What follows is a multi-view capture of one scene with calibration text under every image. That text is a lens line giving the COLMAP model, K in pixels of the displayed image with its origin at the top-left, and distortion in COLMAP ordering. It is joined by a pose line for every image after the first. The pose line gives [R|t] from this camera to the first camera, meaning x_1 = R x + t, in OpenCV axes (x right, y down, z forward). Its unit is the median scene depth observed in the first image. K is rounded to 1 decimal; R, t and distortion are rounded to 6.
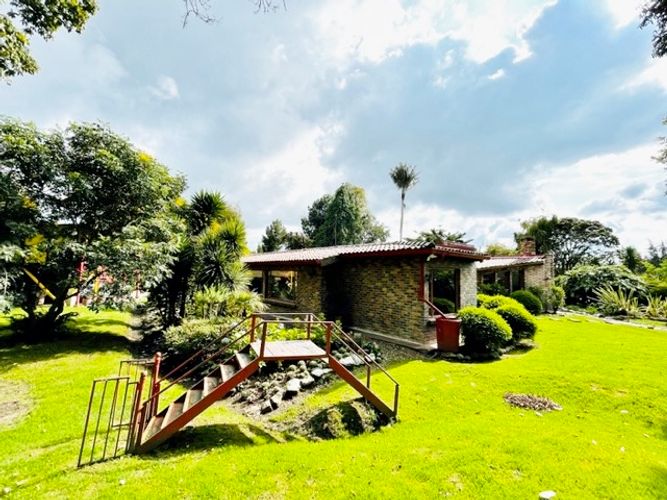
lens RADIAL K [[268.4, 0, 333.5], [0, 268.4, 252.4], [0, 0, 1]] dist [-0.001521, -0.000976]
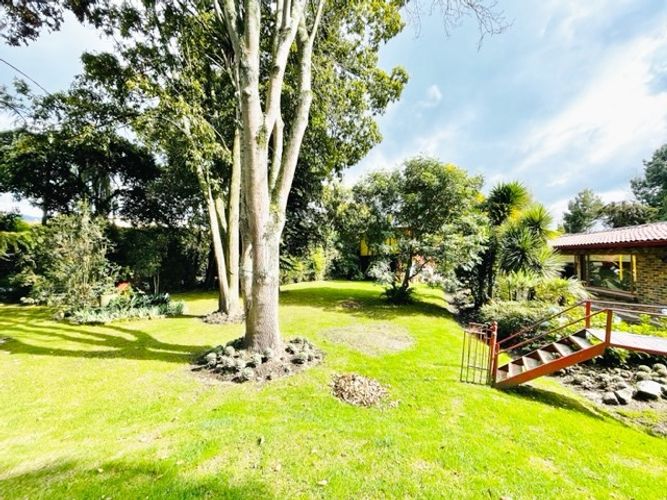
lens RADIAL K [[268.4, 0, 334.2], [0, 268.4, 251.2], [0, 0, 1]] dist [-0.001521, -0.000976]
pose [[0.581385, -0.040943, -0.812598, -0.016349], [0.083747, 0.996440, 0.009712, -0.028208], [0.809307, -0.073700, 0.582744, -0.214476]]
